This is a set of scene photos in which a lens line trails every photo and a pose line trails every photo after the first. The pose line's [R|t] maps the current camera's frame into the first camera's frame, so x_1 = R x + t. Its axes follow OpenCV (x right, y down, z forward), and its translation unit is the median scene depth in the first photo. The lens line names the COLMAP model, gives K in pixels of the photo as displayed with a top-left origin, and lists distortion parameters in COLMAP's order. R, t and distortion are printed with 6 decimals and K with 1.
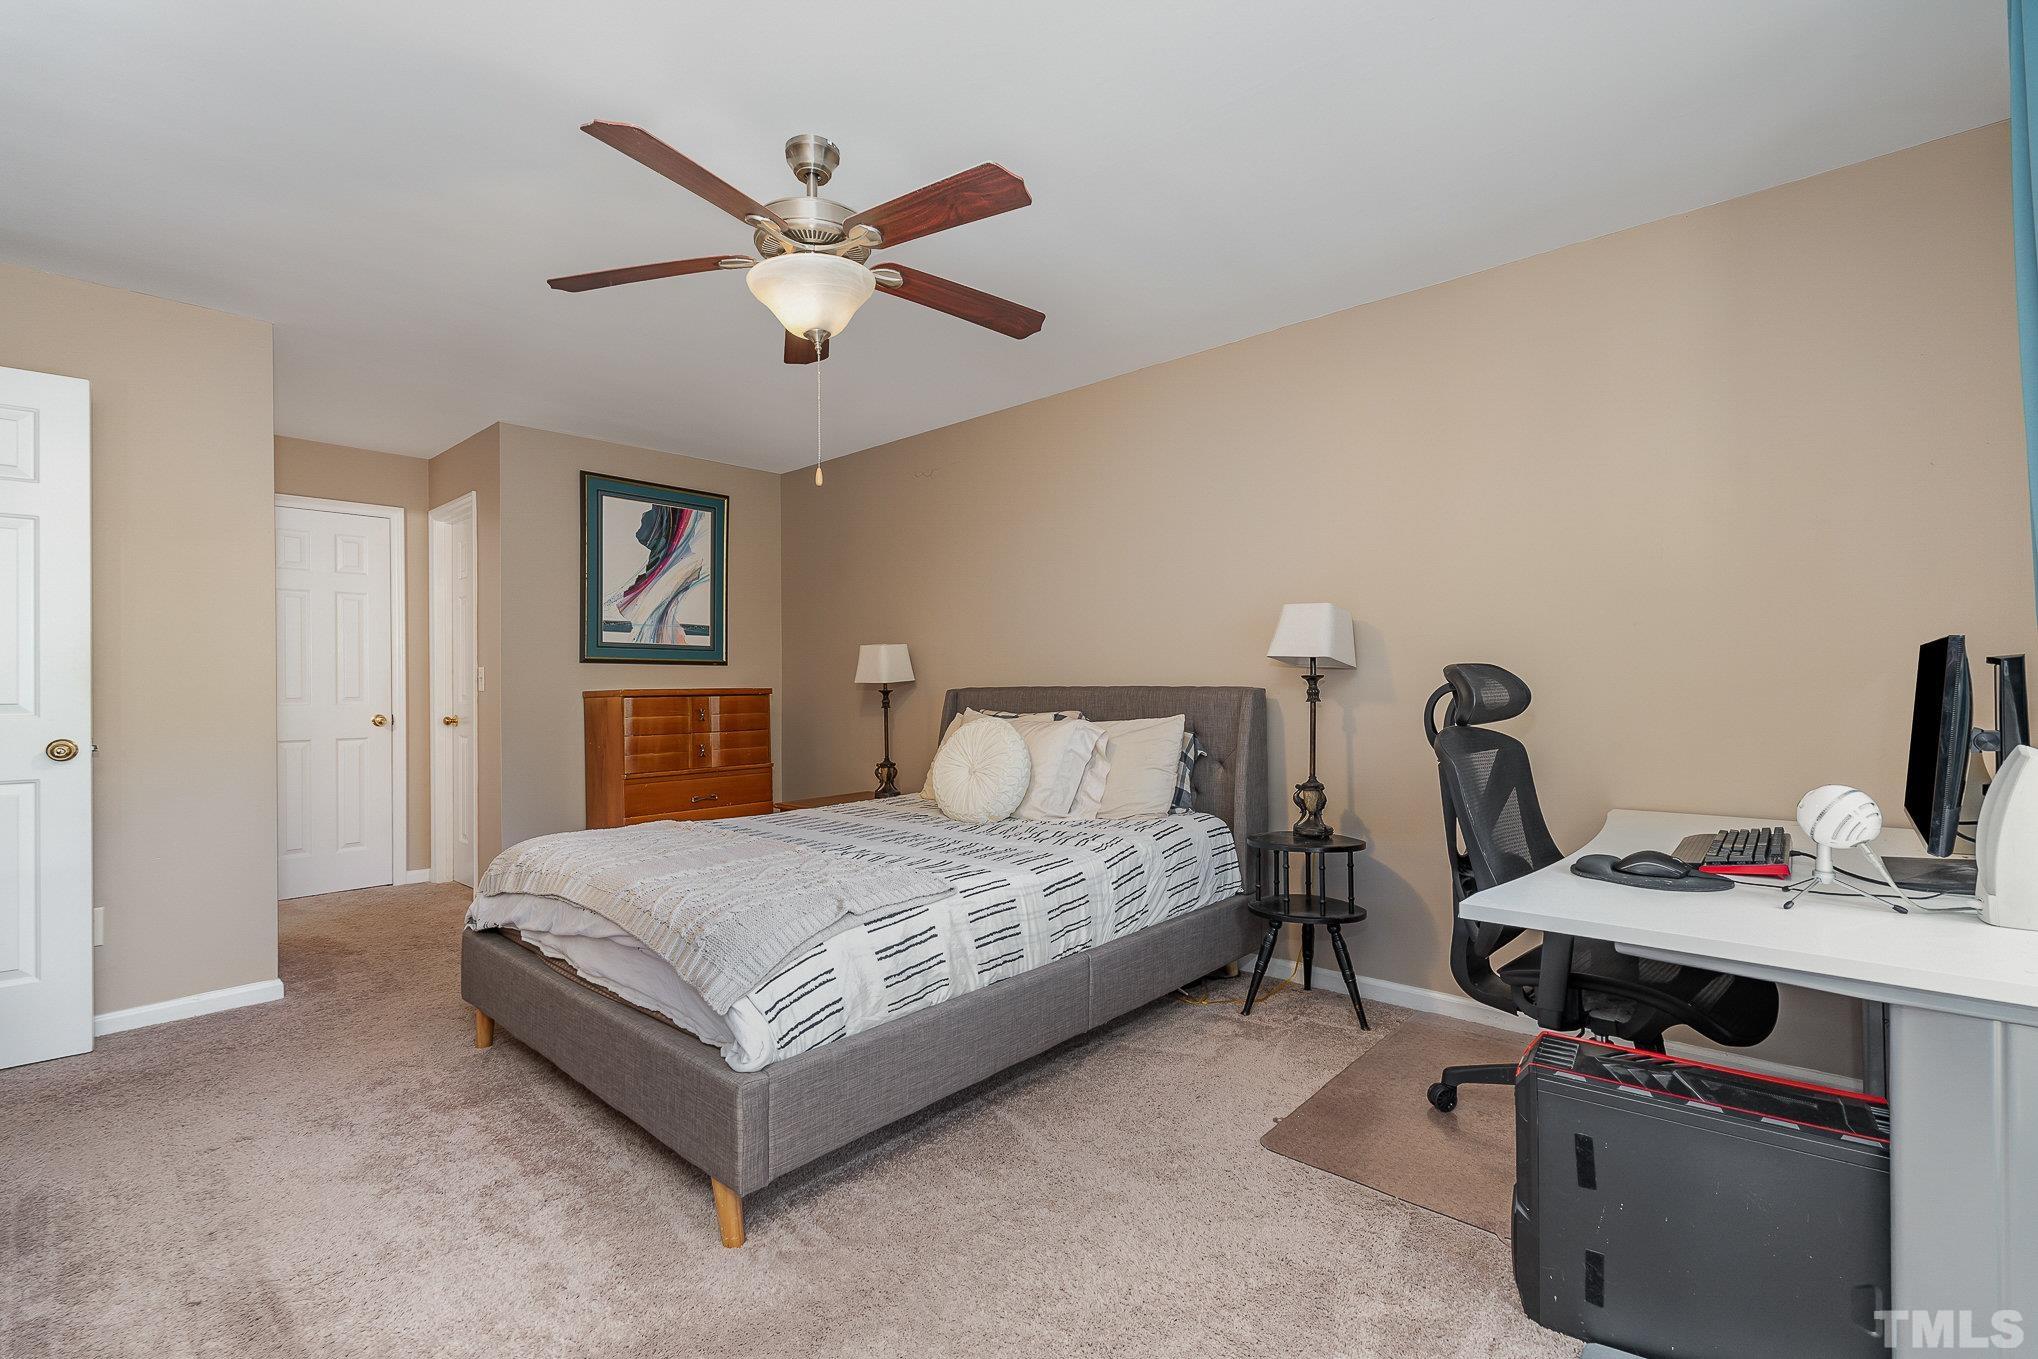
lens RADIAL K [[902.3, 0, 999.8], [0, 902.3, 690.4], [0, 0, 1]] dist [-0.000961, 0.000015]
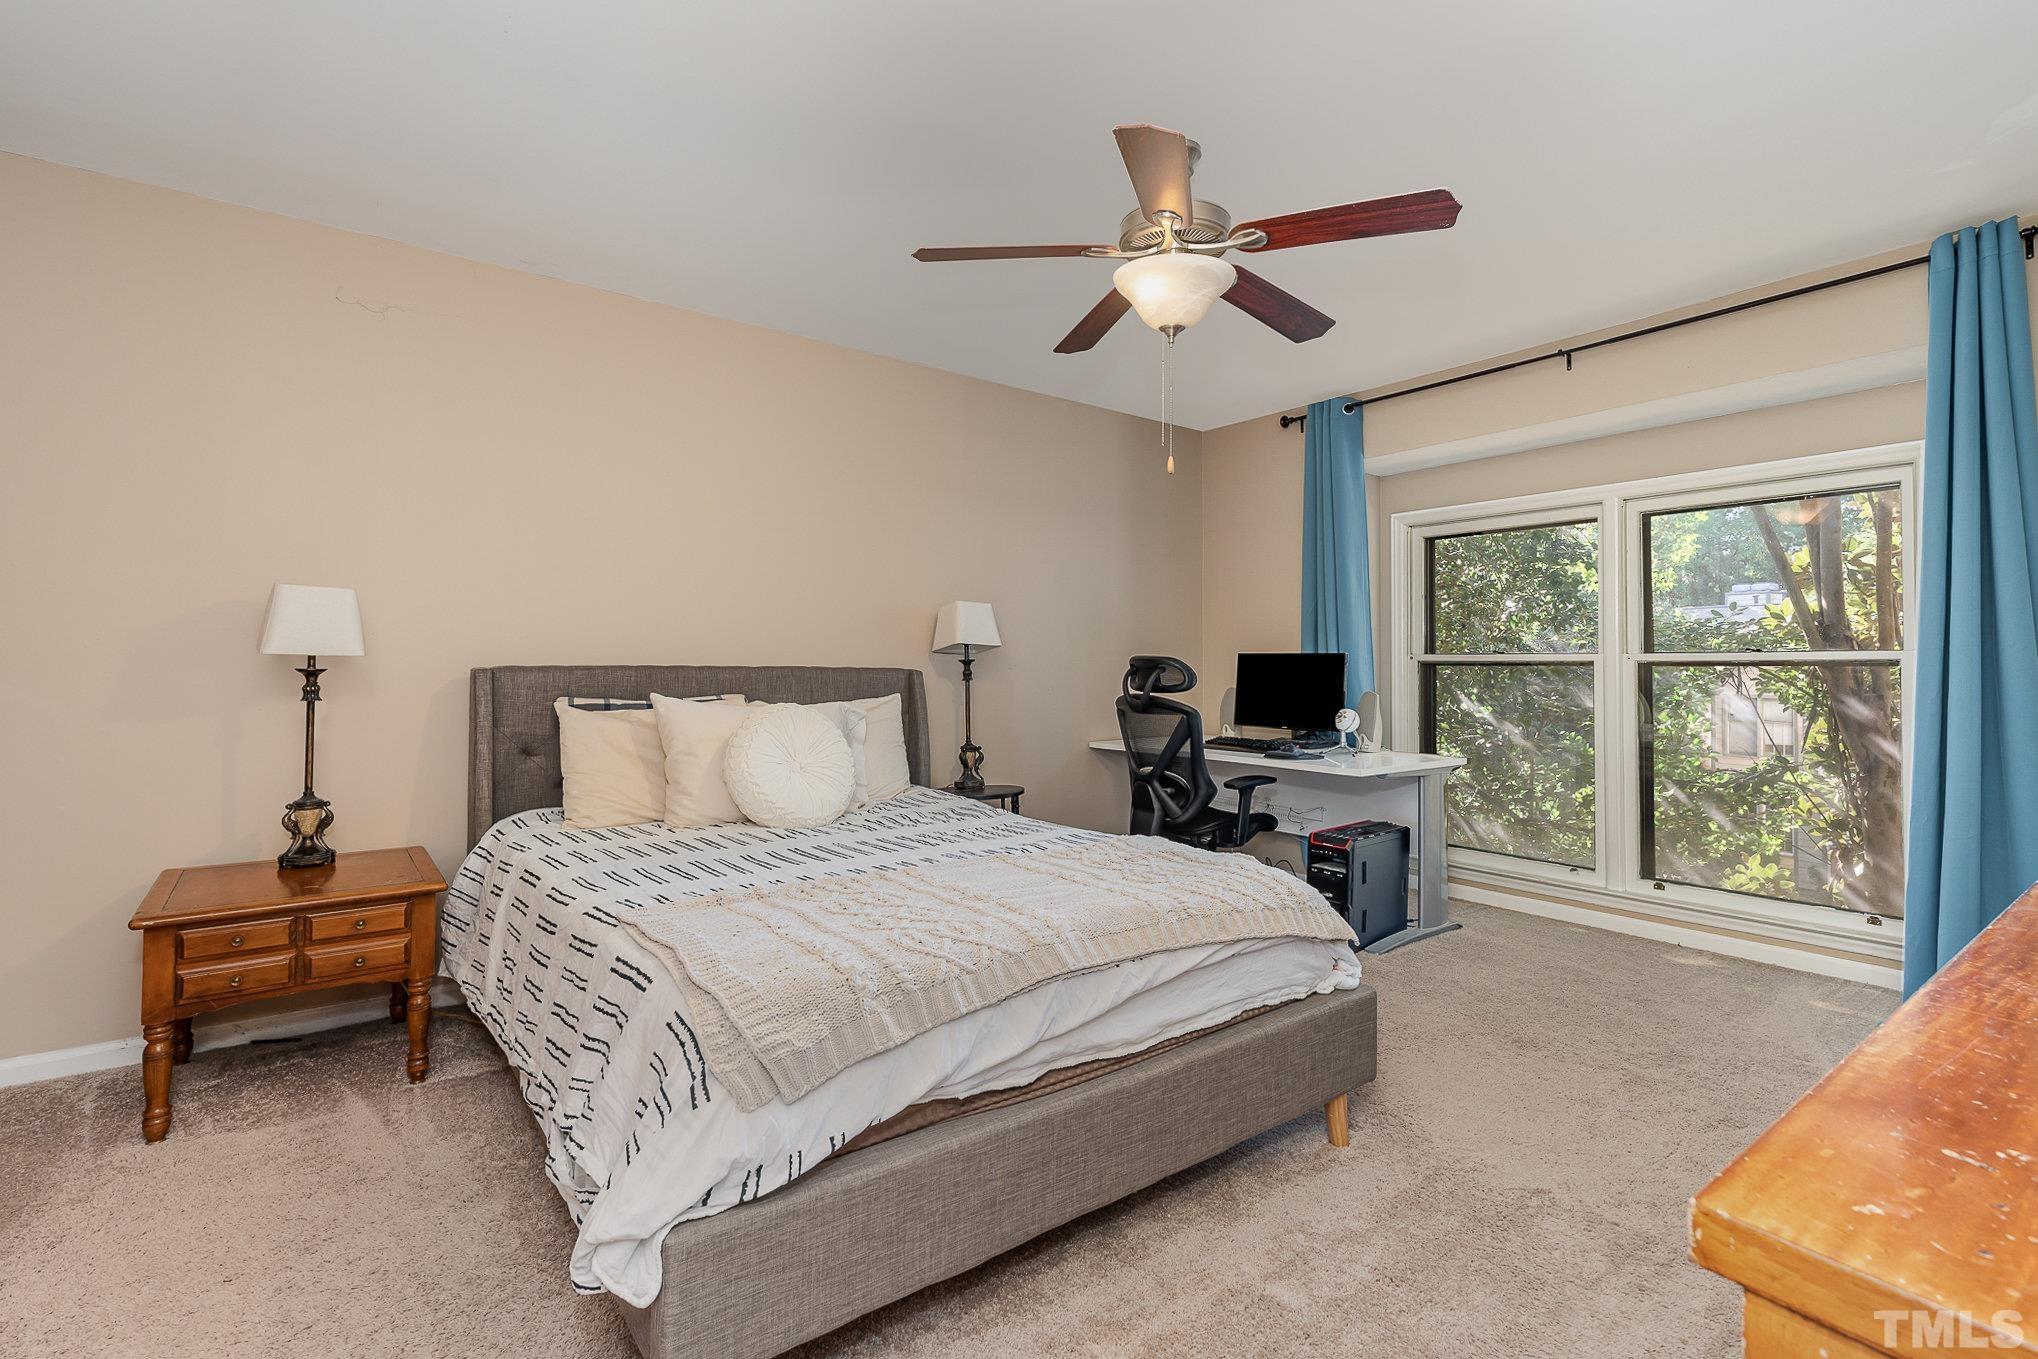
lens RADIAL K [[917.2, 0, 1015.3], [0, 917.2, 674.7], [0, 0, 1]] dist [-0.000400, -0.000028]
pose [[0.183548, 0.008110, 0.982977, -0.600958], [0.004836, 0.999946, -0.009153, 0.010761], [-0.982999, 0.006434, 0.183499, 0.475336]]
